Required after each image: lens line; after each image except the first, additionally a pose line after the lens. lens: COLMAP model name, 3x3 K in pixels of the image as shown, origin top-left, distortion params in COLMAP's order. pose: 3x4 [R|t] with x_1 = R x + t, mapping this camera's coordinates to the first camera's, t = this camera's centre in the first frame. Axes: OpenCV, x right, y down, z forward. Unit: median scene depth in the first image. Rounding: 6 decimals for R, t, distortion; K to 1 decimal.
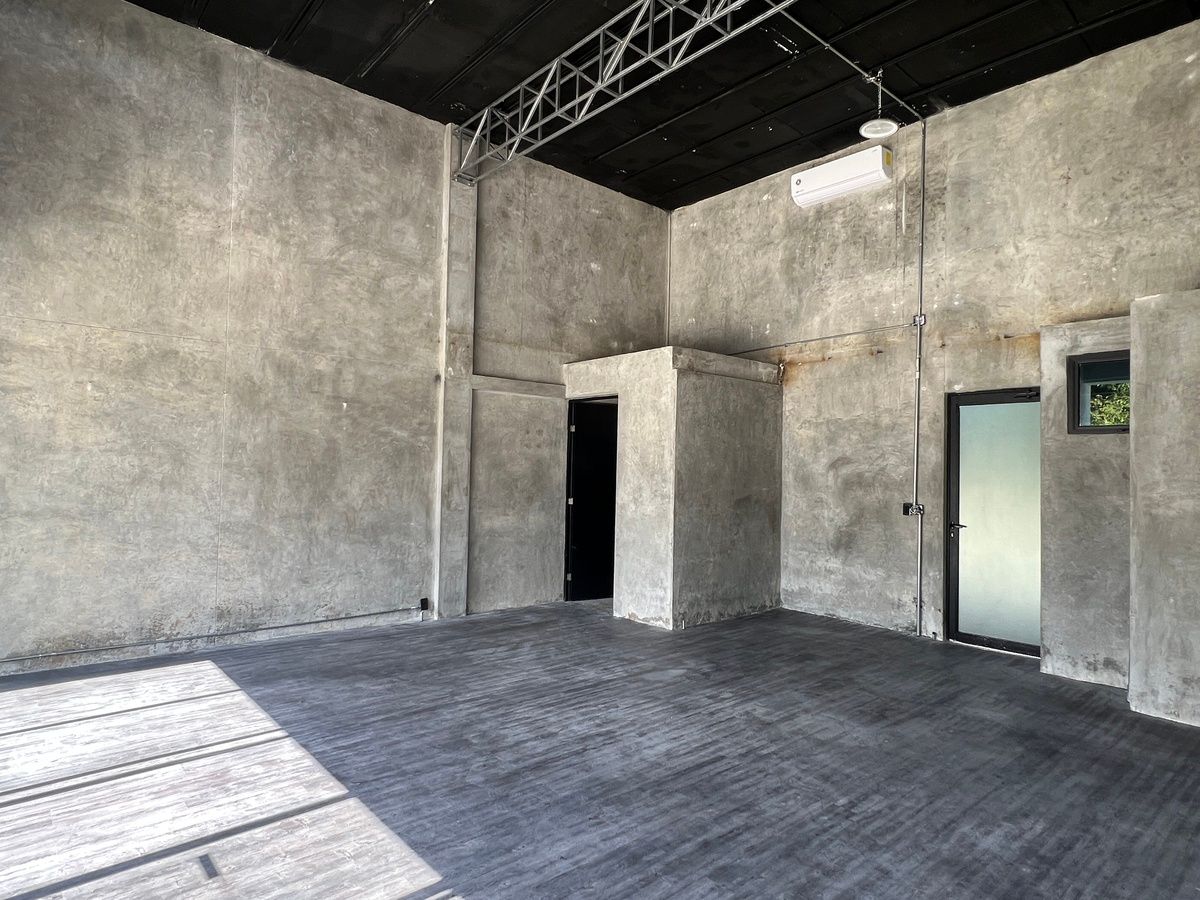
lens RADIAL K [[689.5, 0, 592.8], [0, 689.5, 454.0], [0, 0, 1]] dist [-0.009487, 0.003897]
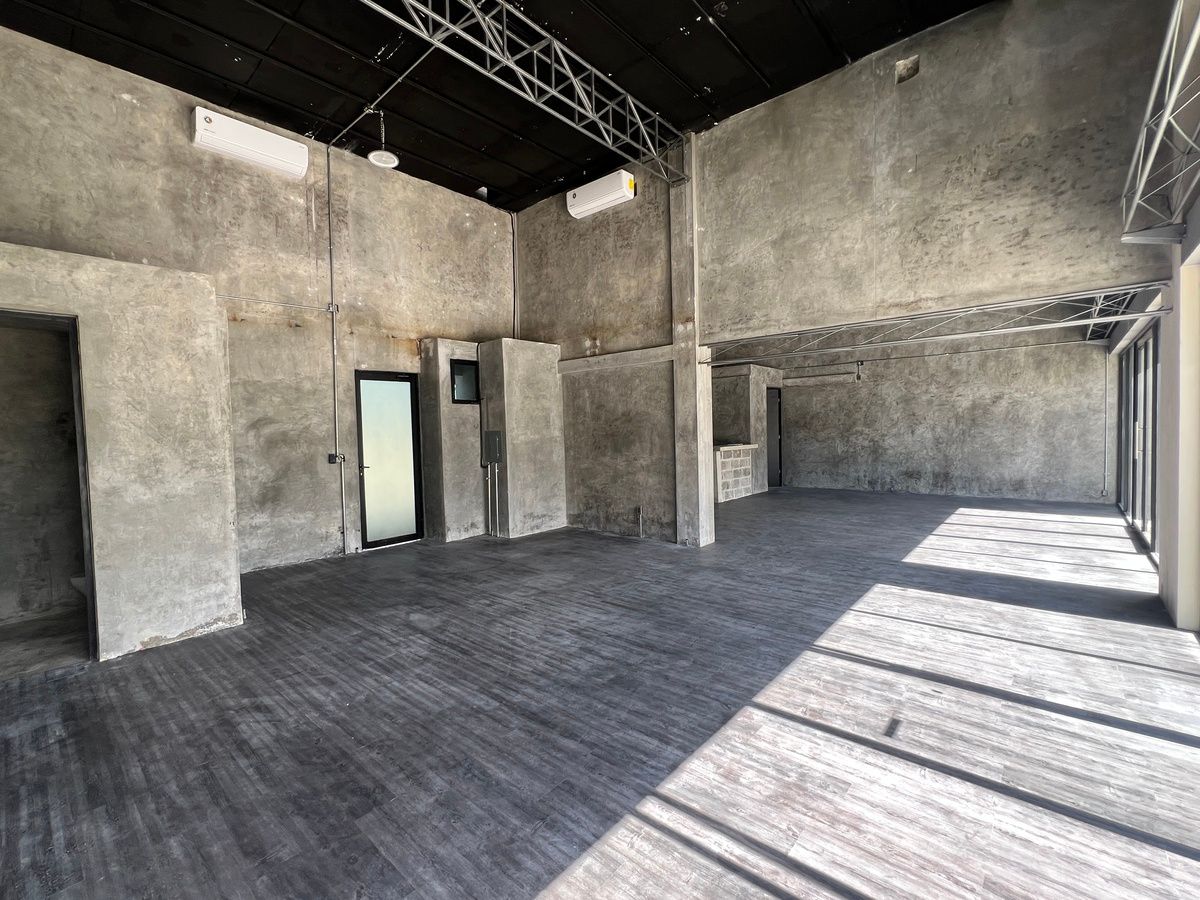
lens RADIAL K [[526.0, 0, 597.9], [0, 526.0, 446.9], [0, 0, 1]] dist [0.001152, 0.000569]
pose [[-0.133495, -0.054508, 0.989549, -0.767121], [0.001834, 0.998471, 0.055247, 0.008955], [-0.991048, 0.009191, -0.133191, 0.894202]]
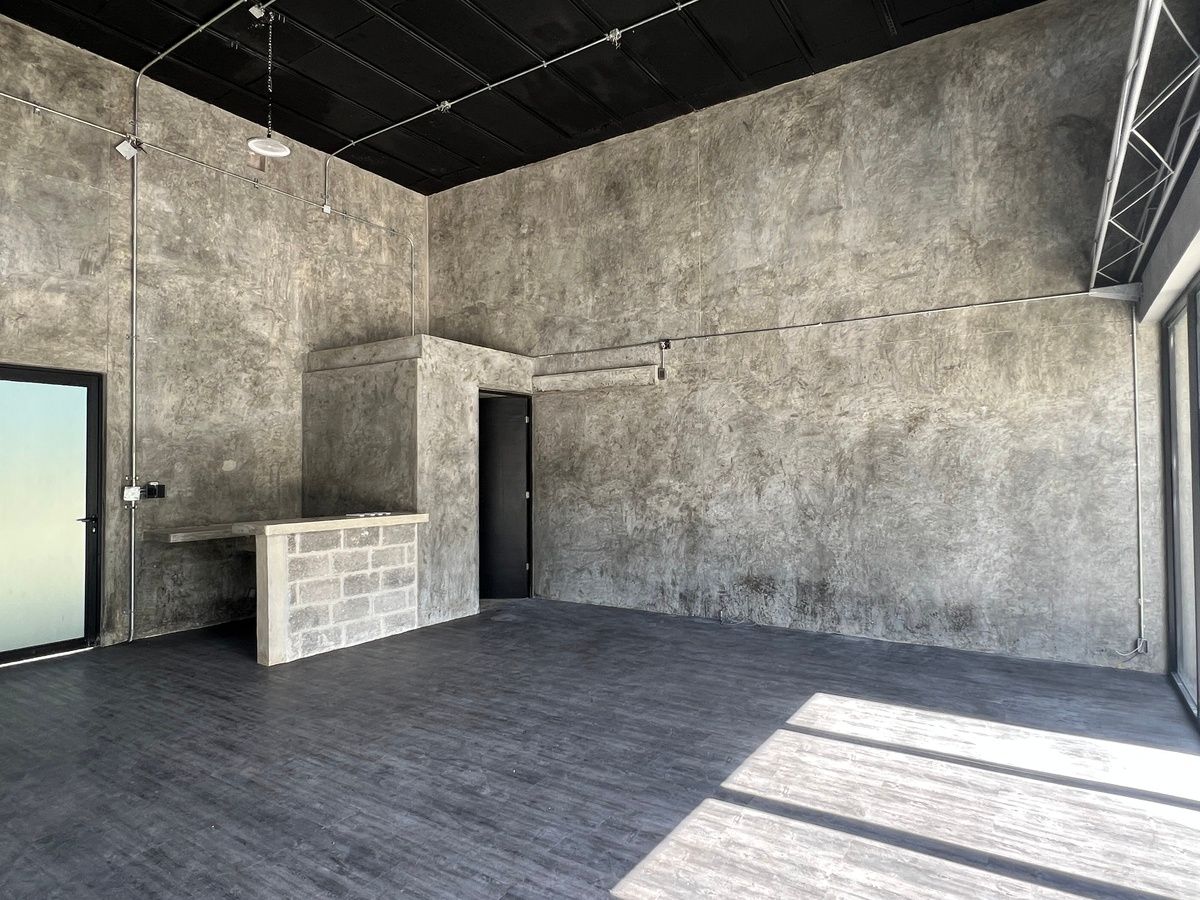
lens RADIAL K [[689.5, 0, 594.9], [0, 689.5, 448.6], [0, 0, 1]] dist [-0.009487, 0.003897]
pose [[-0.277336, 0.005553, 0.960757, -0.613965], [-0.019665, 0.999741, -0.011455, 0.009063], [-0.960572, -0.022070, -0.277155, 0.720345]]
